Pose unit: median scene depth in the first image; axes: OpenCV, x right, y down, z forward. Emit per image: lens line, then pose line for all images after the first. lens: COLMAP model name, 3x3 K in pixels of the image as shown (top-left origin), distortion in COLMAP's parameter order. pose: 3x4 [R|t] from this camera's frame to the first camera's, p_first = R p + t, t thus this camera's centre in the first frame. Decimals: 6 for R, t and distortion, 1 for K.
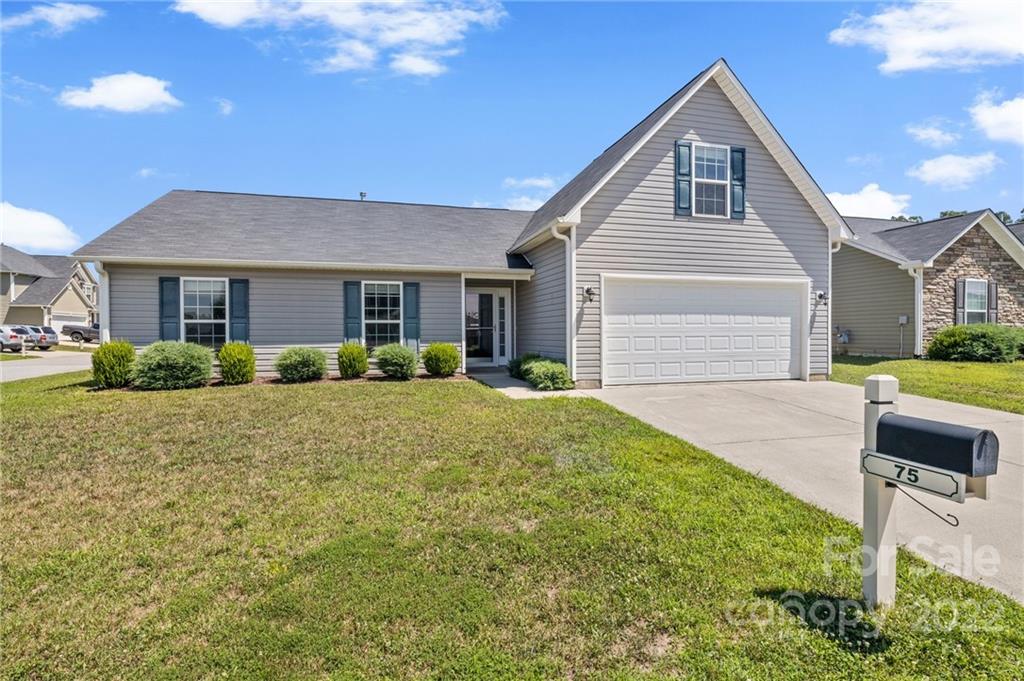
lens RADIAL K [[516.5, 0, 515.9], [0, 516.5, 346.3], [0, 0, 1]] dist [0.002441, -0.000055]
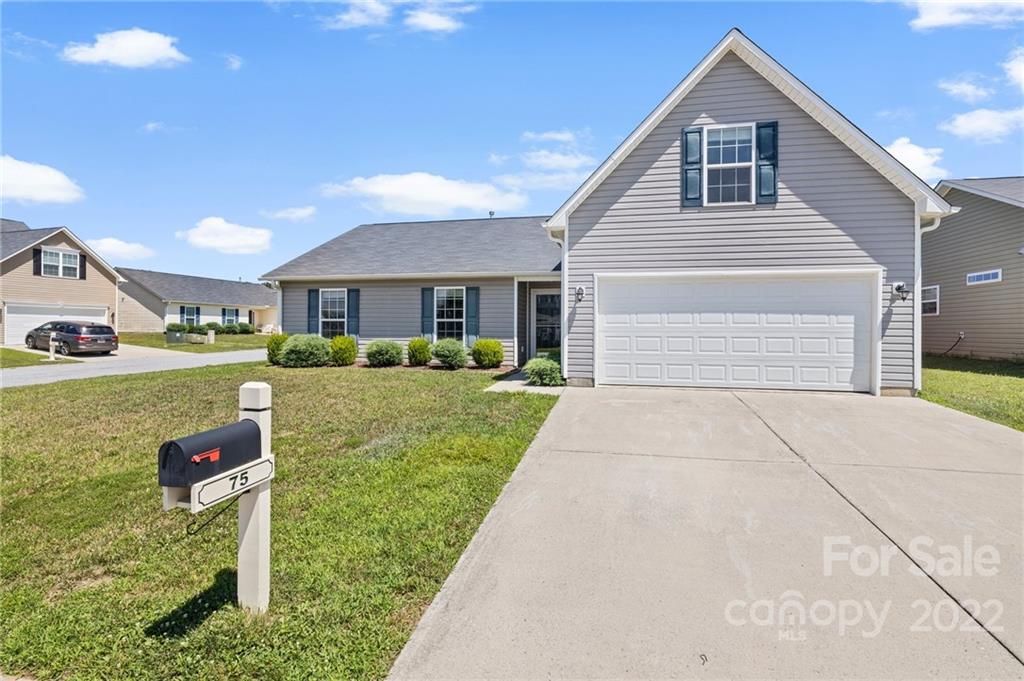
lens RADIAL K [[477.7, 0, 513.0], [0, 477.7, 335.9], [0, 0, 1]] dist [-0.003996, 0.000141]
pose [[0.885772, 0.016374, -0.463831, 0.419684], [-0.022609, 0.999713, -0.007885, -0.006618], [0.463569, 0.017472, 0.885889, 0.090075]]
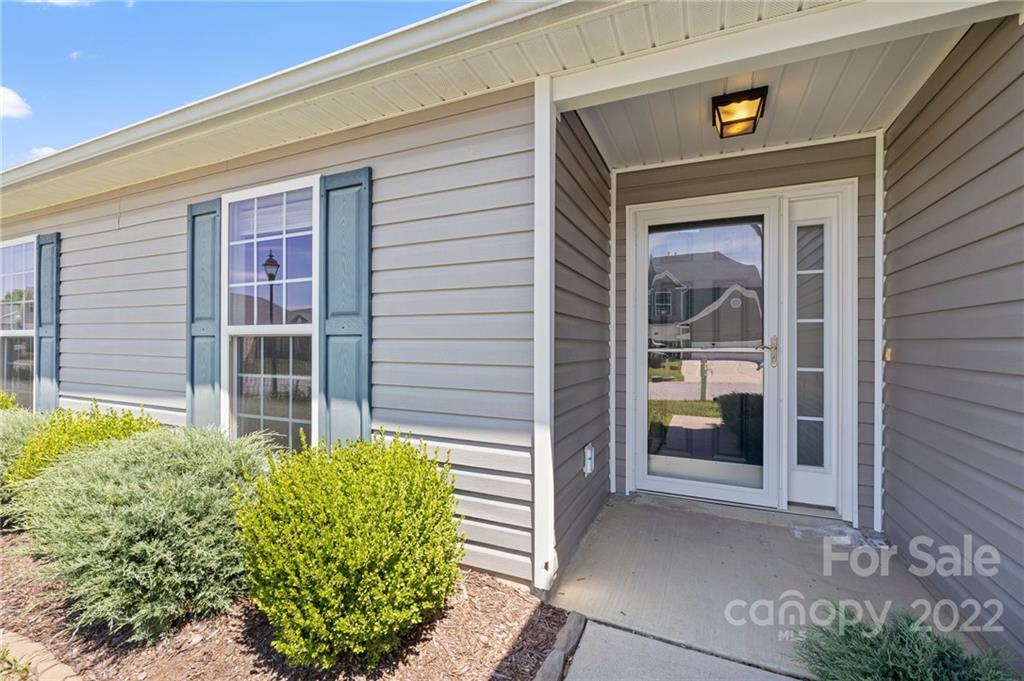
lens RADIAL K [[434.3, 0, 512.0], [0, 434.3, 340.5], [0, 0, 1]] dist [-0.000037, 0.000107]
pose [[0.776007, 0.008975, -0.630660, -0.008620], [-0.017366, 0.999824, -0.007140, -0.046539], [0.630485, 0.016493, 0.776026, 0.972430]]
